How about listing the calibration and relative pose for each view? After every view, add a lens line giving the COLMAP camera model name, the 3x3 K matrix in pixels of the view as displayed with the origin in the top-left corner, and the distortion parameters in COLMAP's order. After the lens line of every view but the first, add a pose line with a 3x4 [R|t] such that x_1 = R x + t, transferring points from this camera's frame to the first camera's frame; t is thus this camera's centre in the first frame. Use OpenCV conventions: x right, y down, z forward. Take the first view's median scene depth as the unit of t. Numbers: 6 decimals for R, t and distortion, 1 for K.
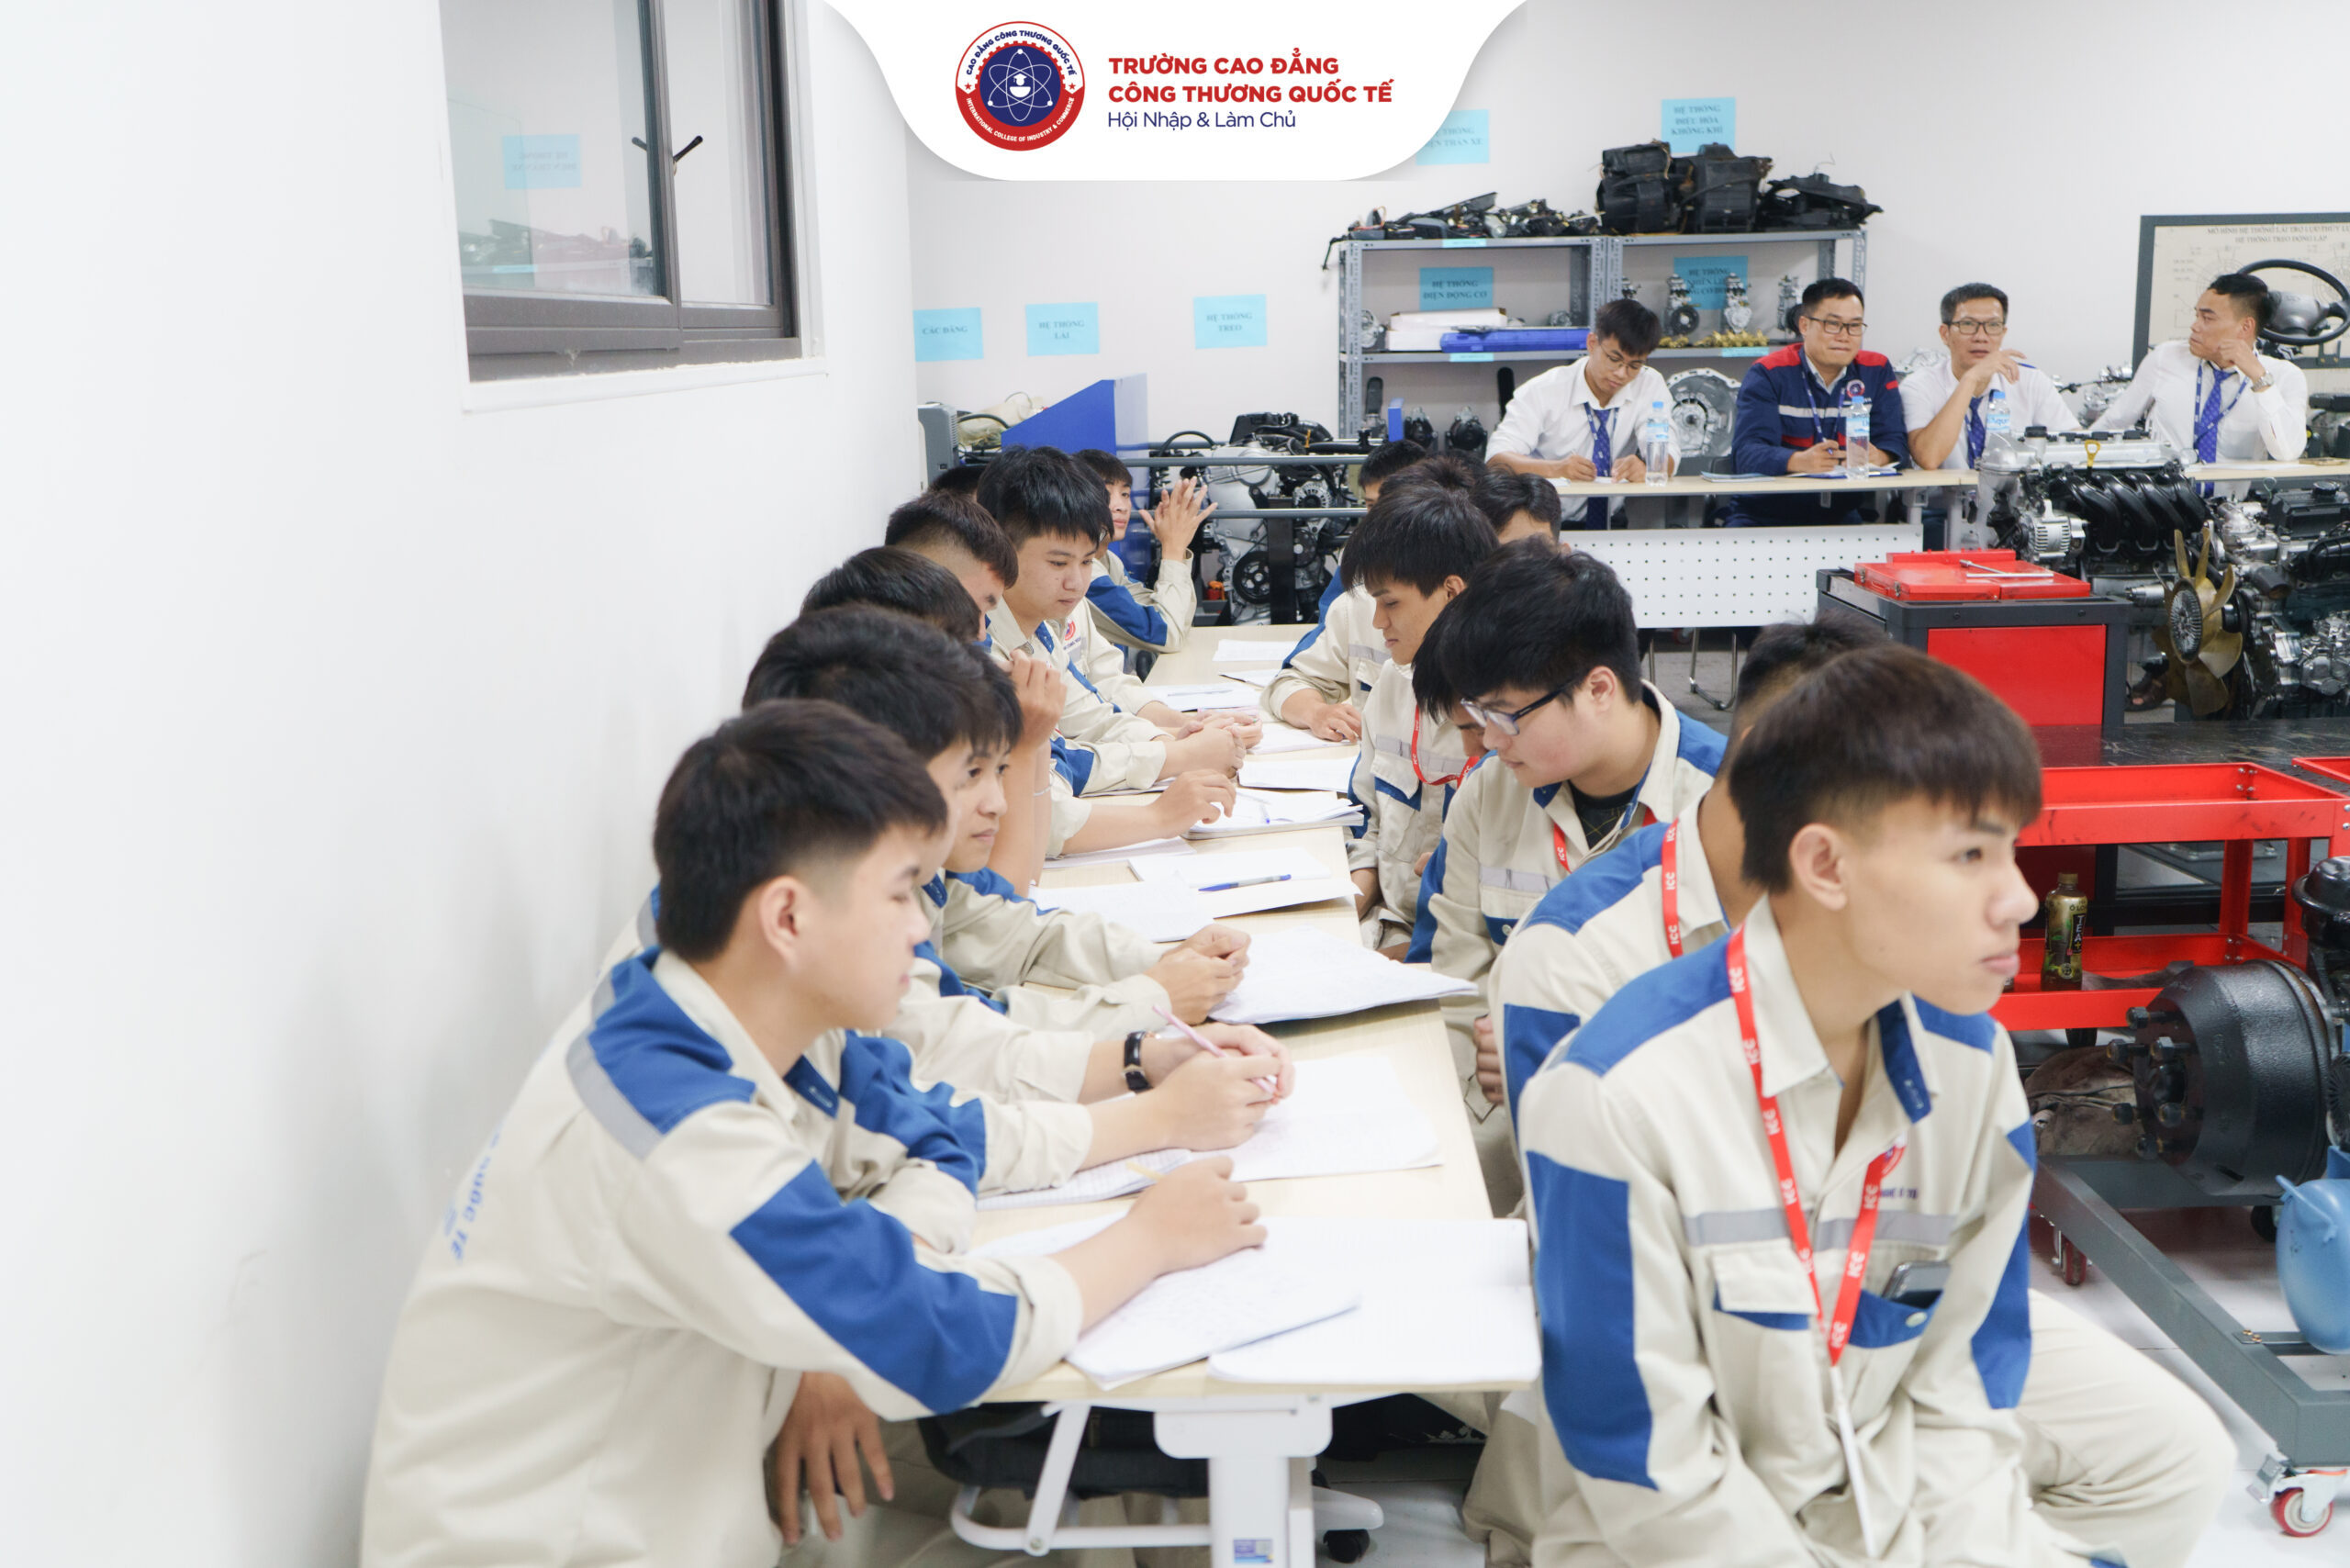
lens RADIAL K [[2437.4, 0, 1175.0], [0, 2437.4, 784.0], [0, 0, 1]] dist [-0.004281, -0.018369]
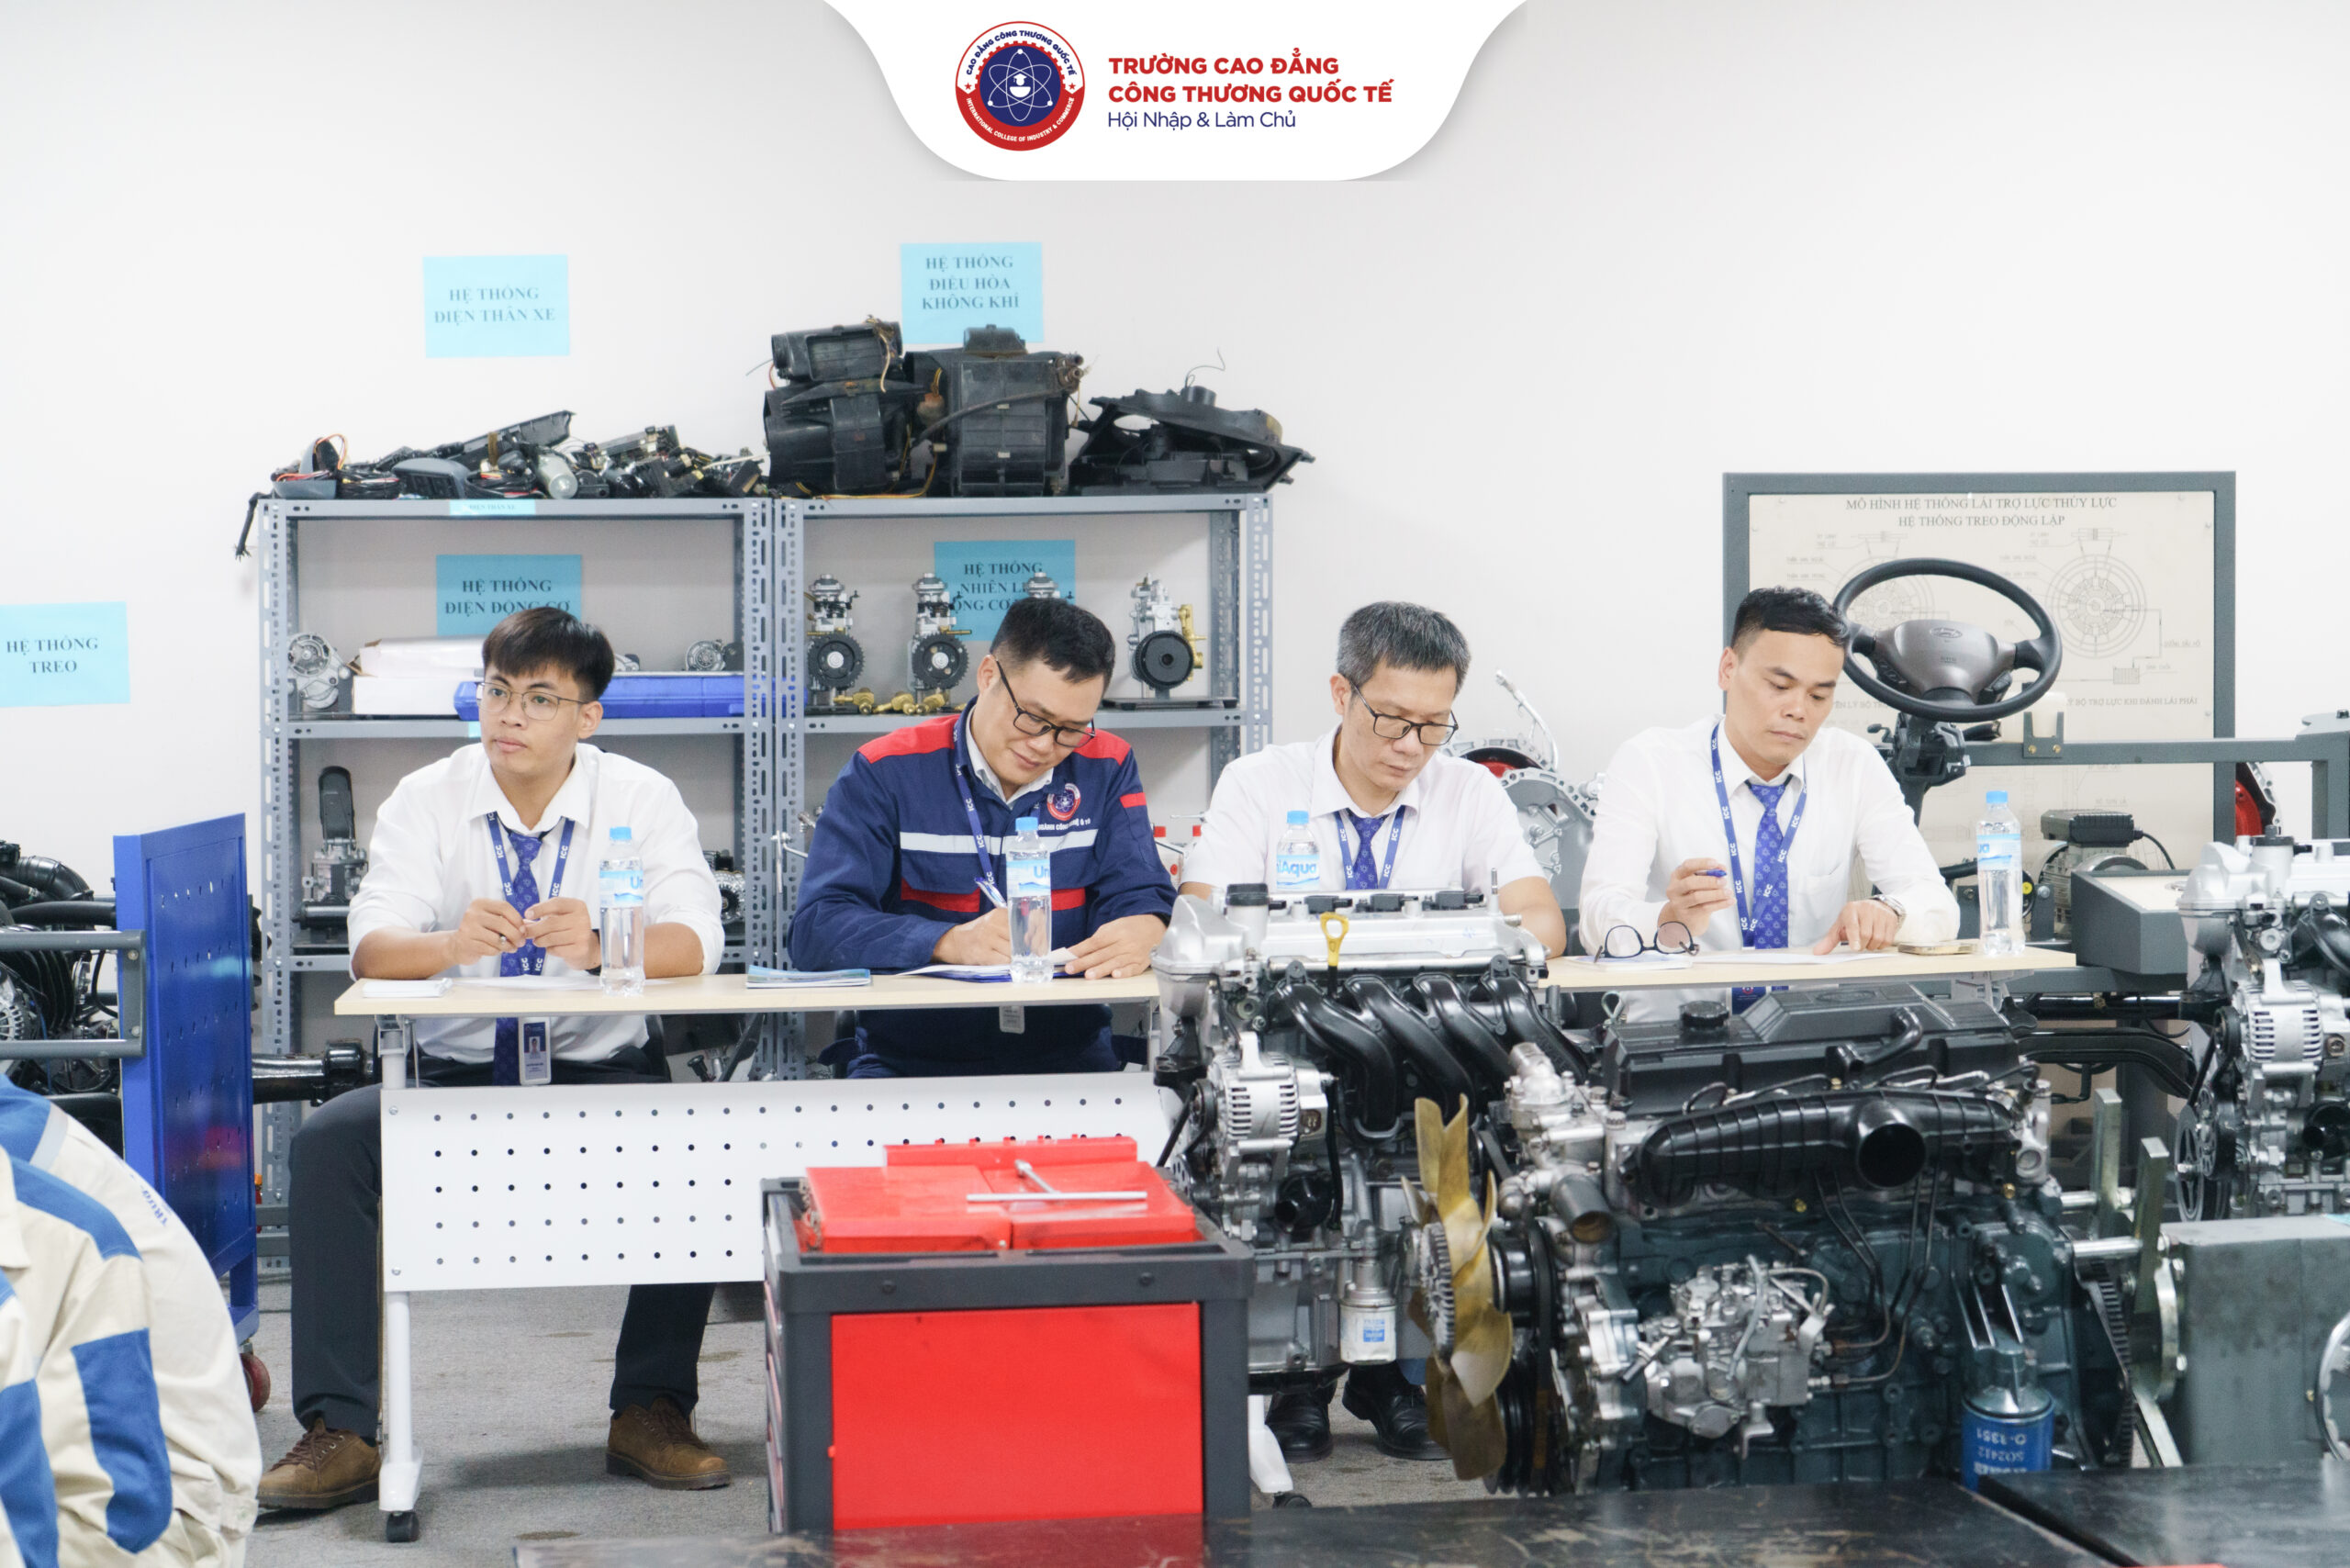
lens RADIAL K [[4626.3, 0, 1175.0], [0, 4626.3, 784.0], [0, 0, 1]] dist [-0.007131, 0.145436]
pose [[0.990002, 0.006432, 0.140904, 0.124630], [0.015901, 0.987502, -0.156800, -0.011726], [-0.140152, 0.157473, 0.977527, 0.046726]]
